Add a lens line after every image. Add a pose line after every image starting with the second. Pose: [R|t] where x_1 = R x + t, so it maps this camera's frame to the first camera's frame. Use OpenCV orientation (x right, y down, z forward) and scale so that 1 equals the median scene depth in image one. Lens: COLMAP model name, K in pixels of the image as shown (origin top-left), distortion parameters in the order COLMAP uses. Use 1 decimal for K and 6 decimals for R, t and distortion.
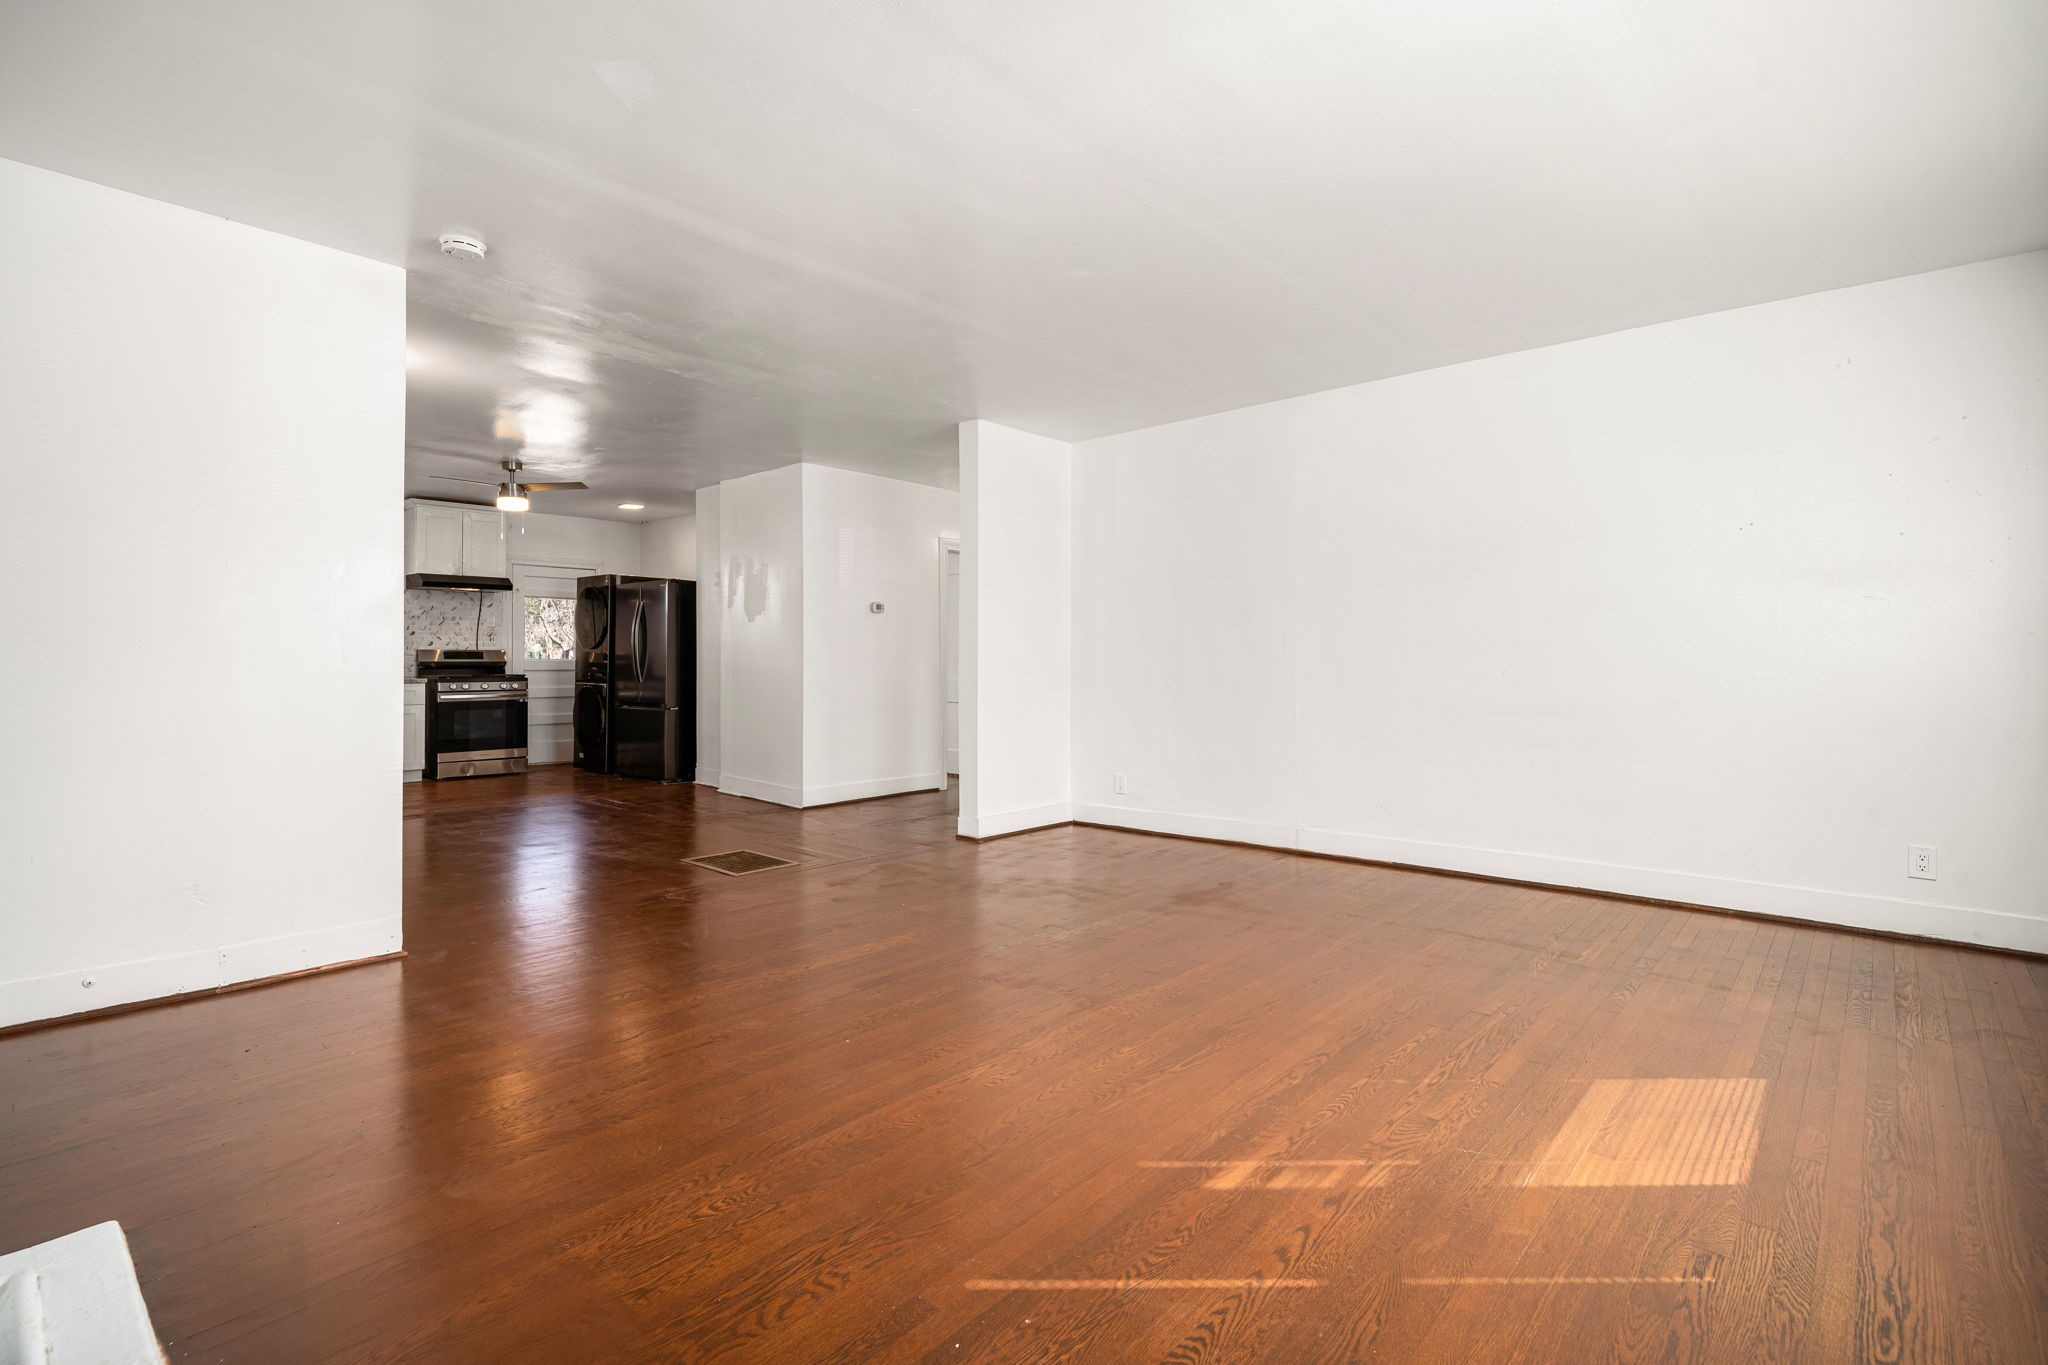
lens RADIAL K [[947.3, 0, 1033.6], [0, 947.3, 653.3], [0, 0, 1]] dist [-0.009541, -0.000418]
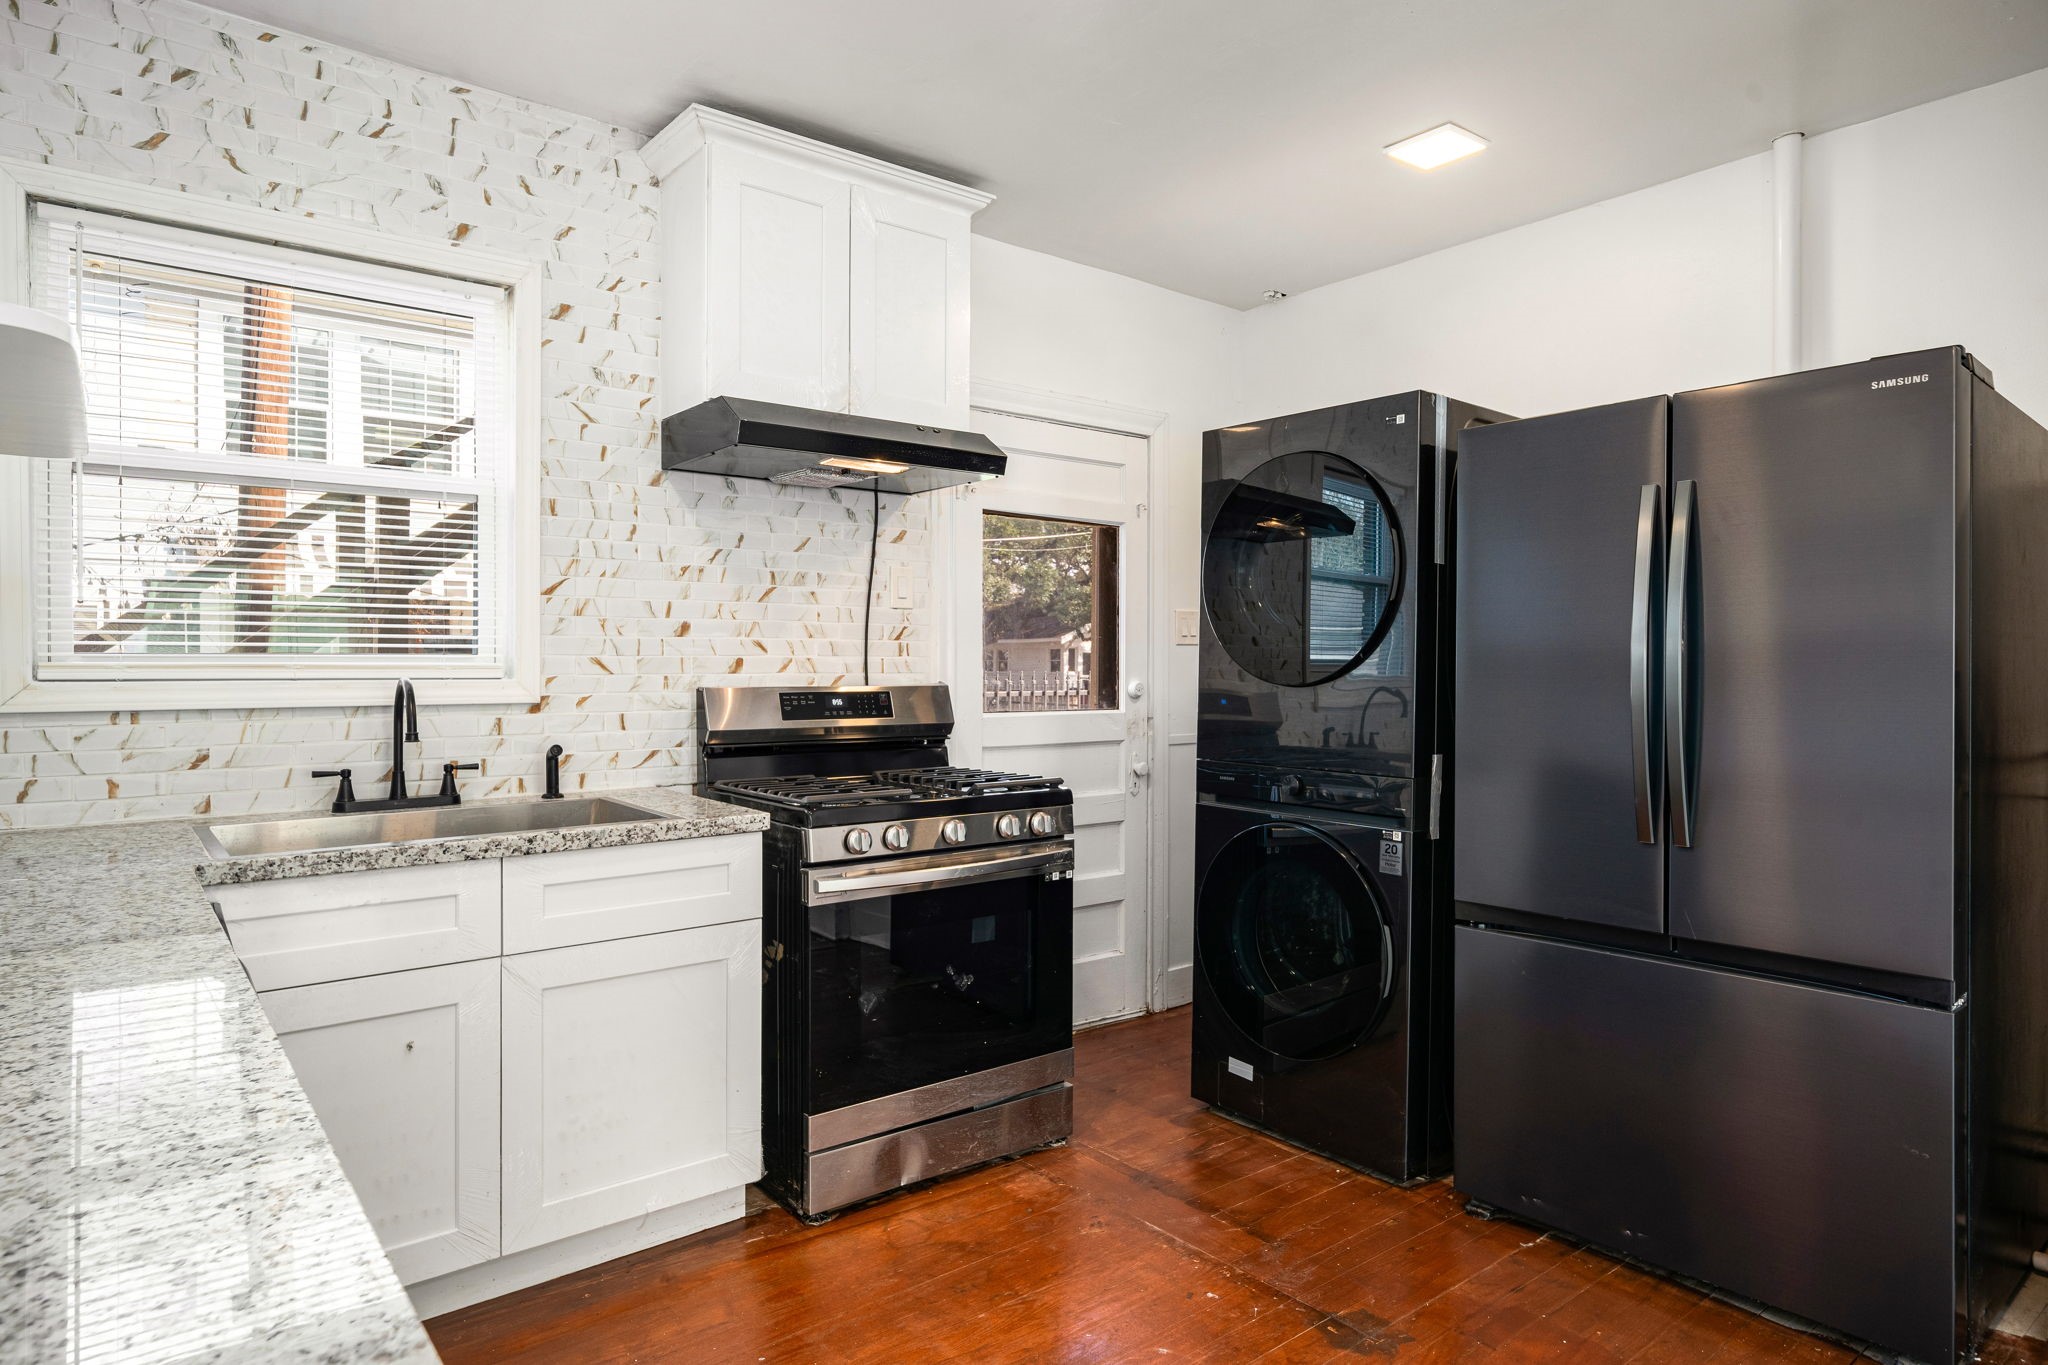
lens RADIAL K [[1171.0, 0, 1026.6], [0, 1171.0, 670.6], [0, 0, 1]] dist [0.000547, 0.000433]
pose [[0.983477, 0.000993, -0.181032, -0.492133], [0.000780, 0.999952, 0.009721, -0.012184], [0.181033, -0.009702, 0.983429, 0.672255]]
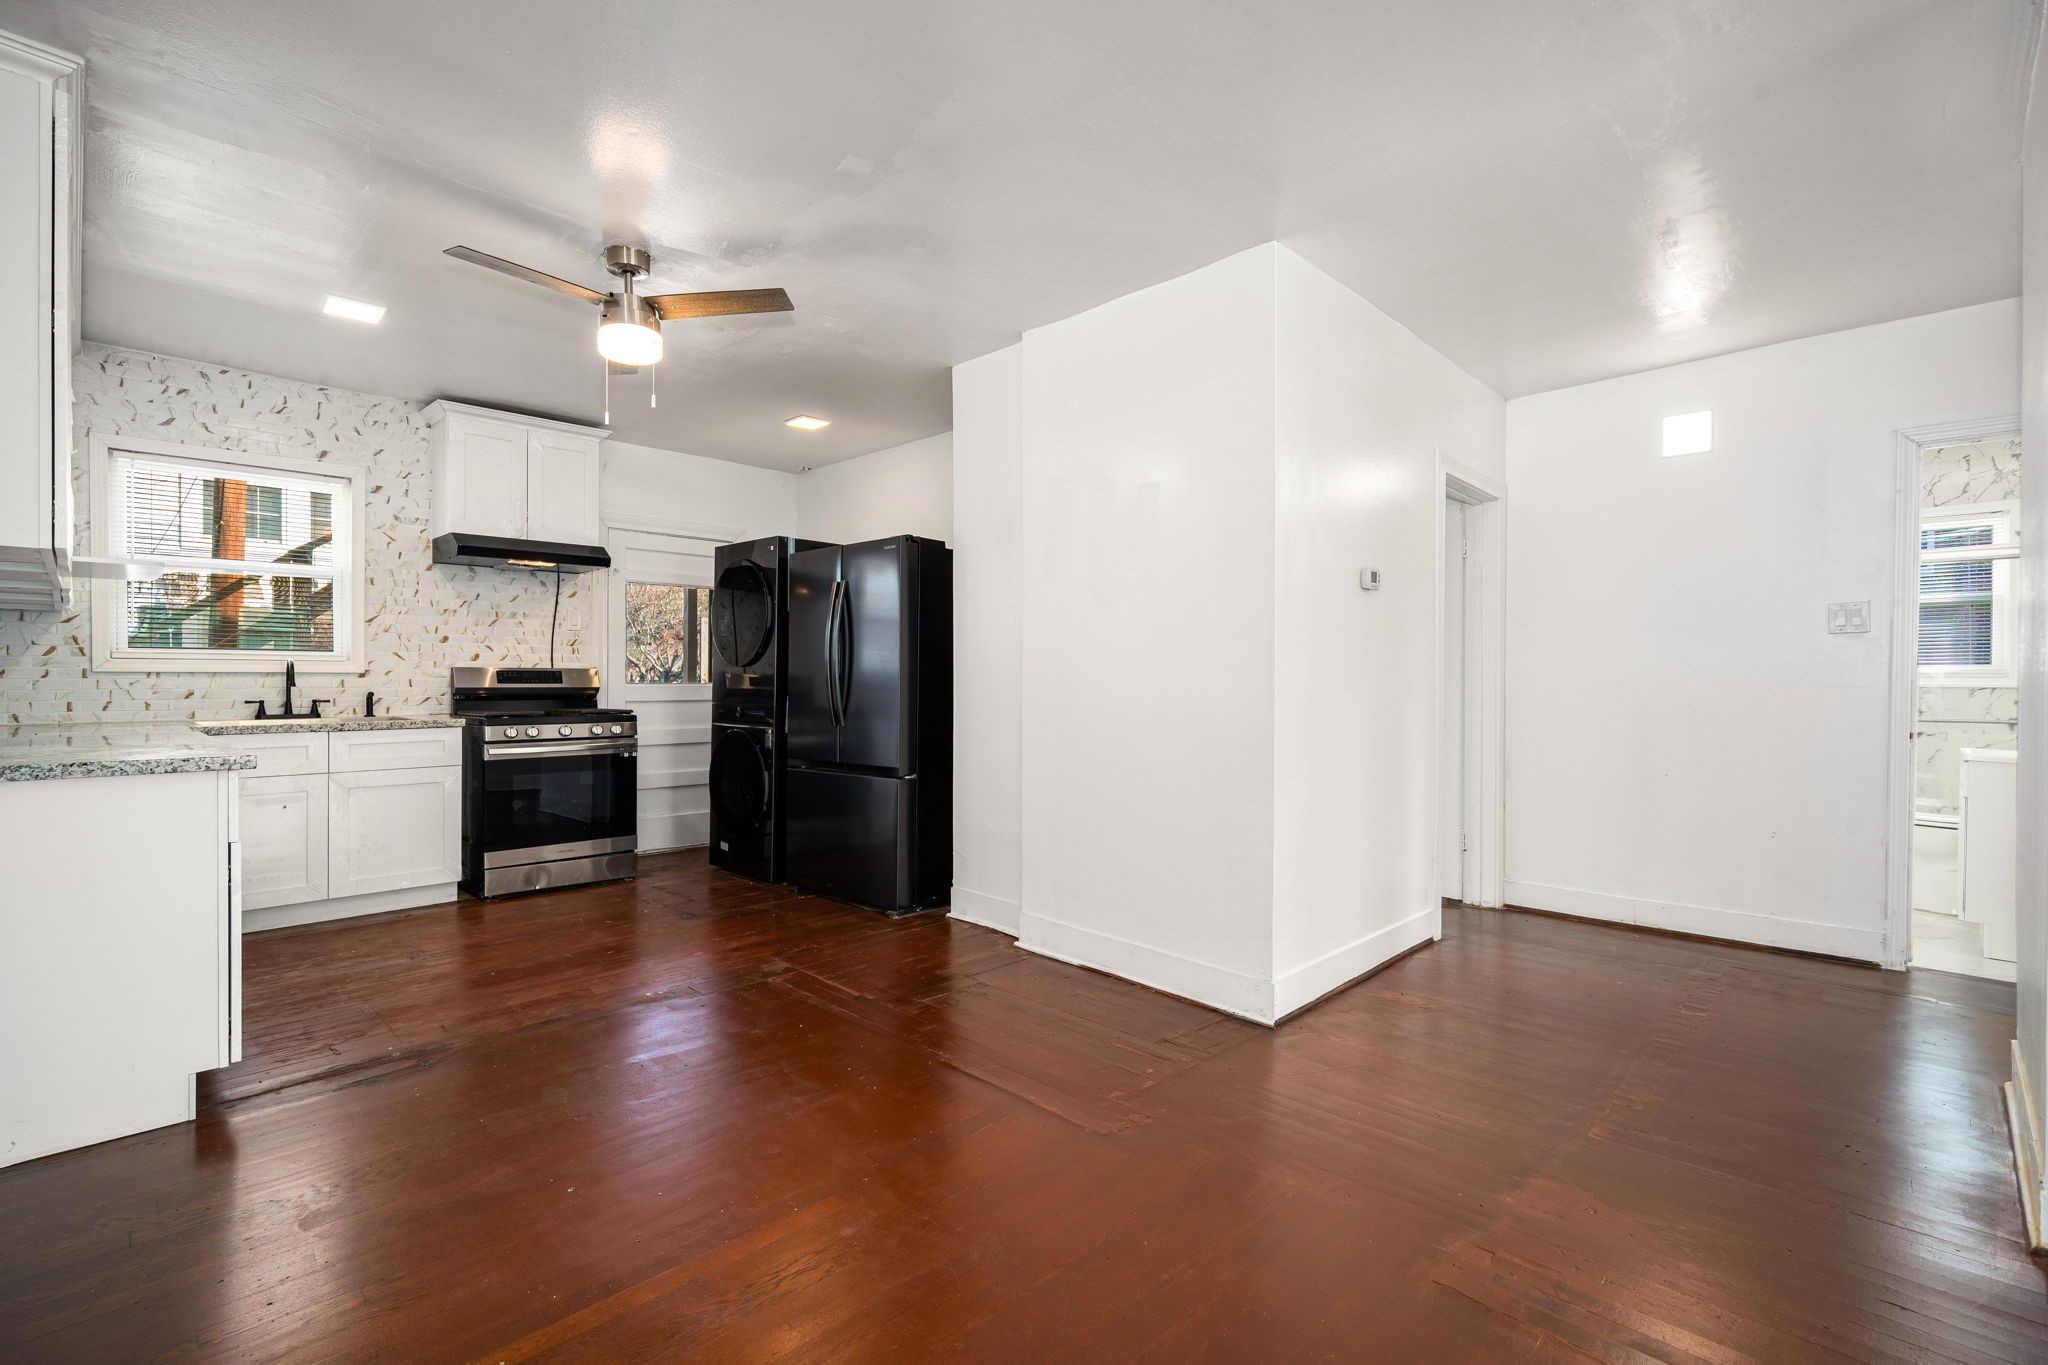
lens RADIAL K [[936.0, 0, 1029.9], [0, 936.0, 679.7], [0, 0, 1]] dist [0.000759, 0.000179]
pose [[0.998361, -0.000121, -0.057234, -0.261801], [0.000390, 0.999989, 0.004690, 0.001201], [0.057232, -0.004704, 0.998350, 0.439373]]
